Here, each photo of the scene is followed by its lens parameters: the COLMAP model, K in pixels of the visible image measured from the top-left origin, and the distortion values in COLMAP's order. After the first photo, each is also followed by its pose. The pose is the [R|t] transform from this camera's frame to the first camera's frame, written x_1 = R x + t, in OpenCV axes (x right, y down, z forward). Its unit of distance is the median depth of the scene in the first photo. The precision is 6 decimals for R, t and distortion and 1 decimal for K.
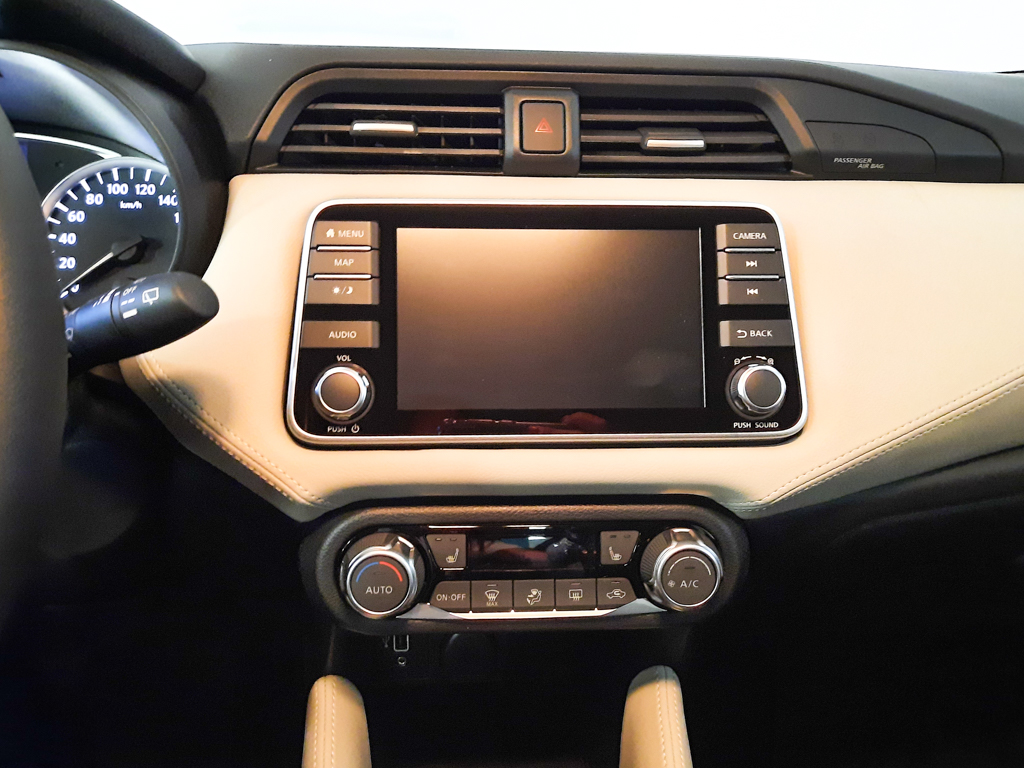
lens RADIAL K [[766.7, 0, 520.6], [0, 766.7, 374.9], [0, 0, 1]] dist [0.045339, -0.046043]
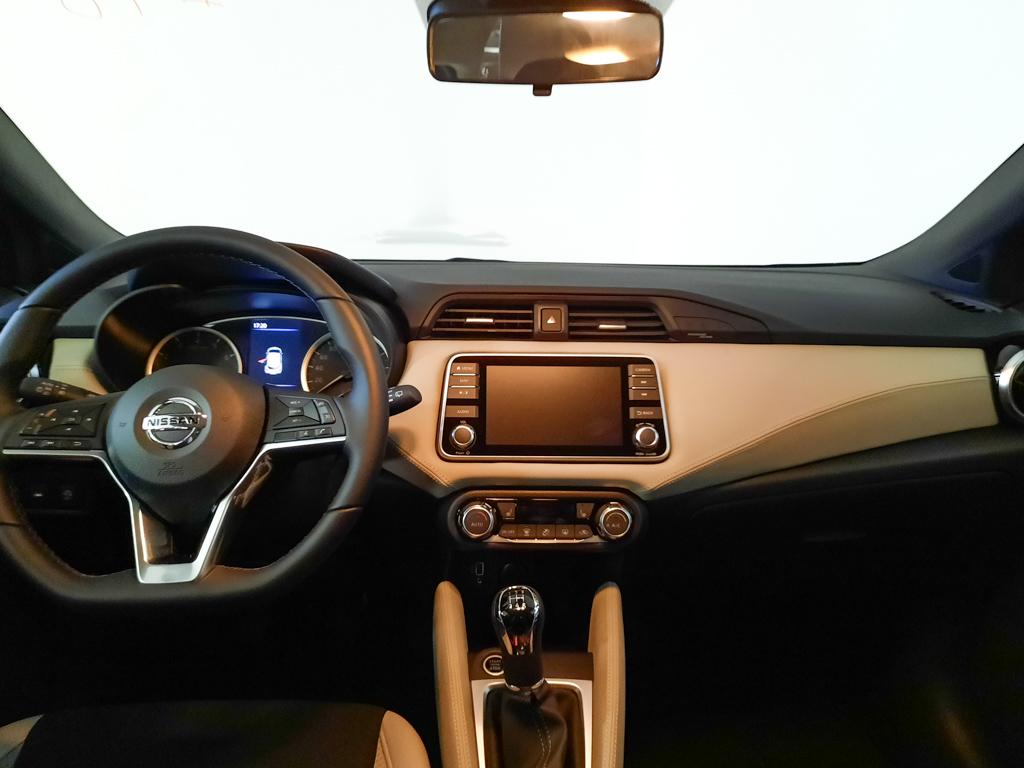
lens RADIAL K [[766.7, 0, 532.4], [0, 766.7, 375.8], [0, 0, 1]] dist [0.045339, -0.046043]
pose [[0.999764, 0.004673, -0.021239, 0.023155], [-0.007667, 0.989666, -0.143185, 0.159026], [0.020350, 0.143314, 0.989468, -1.211146]]
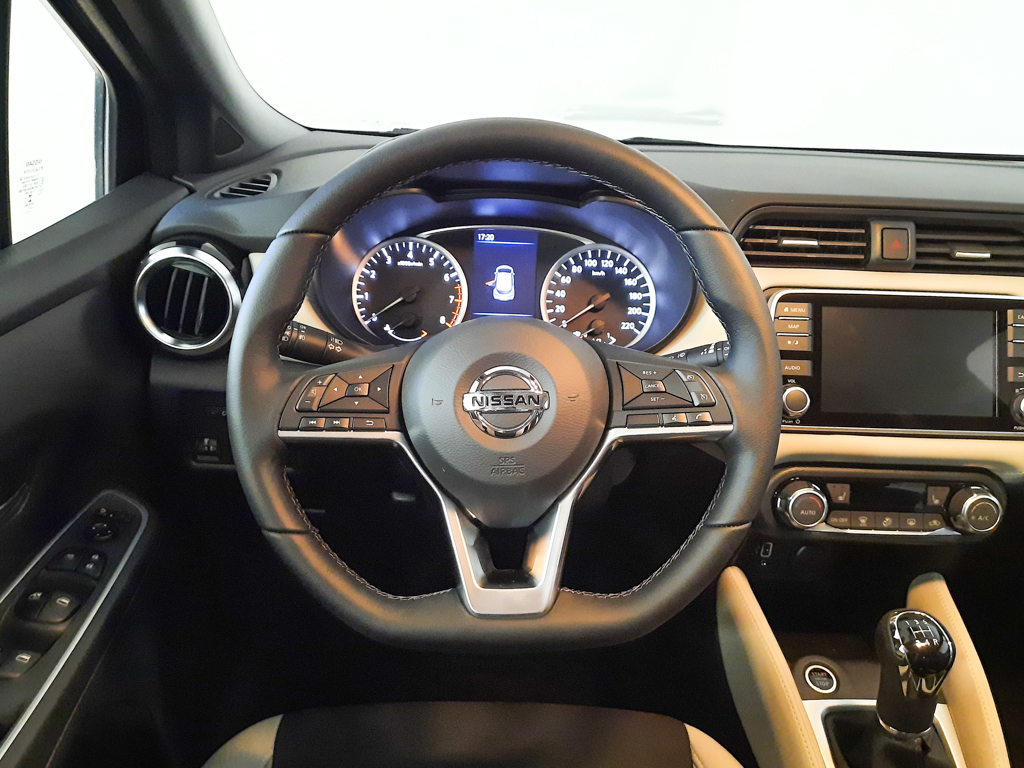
lens RADIAL K [[766.7, 0, 503.3], [0, 766.7, 376.9], [0, 0, 1]] dist [0.045339, -0.046043]
pose [[0.998612, 0.037276, -0.037205, -0.782986], [-0.036017, 0.998774, 0.033956, -0.064349], [0.038425, -0.032569, 0.998731, -0.749071]]
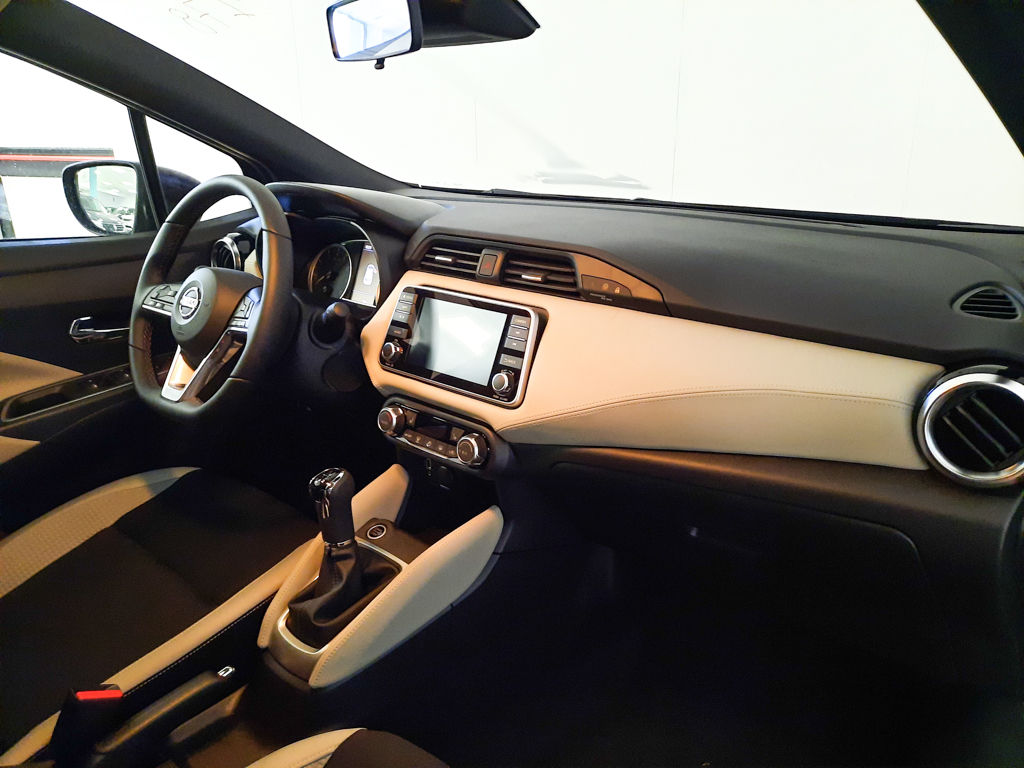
lens RADIAL K [[766.7, 0, 532.9], [0, 766.7, 381.2], [0, 0, 1]] dist [0.045339, -0.046043]
pose [[0.722595, 0.206393, -0.659742, 1.908580], [-0.230683, 0.971675, 0.051318, -0.128086], [0.651646, 0.115109, 0.749738, -0.722645]]
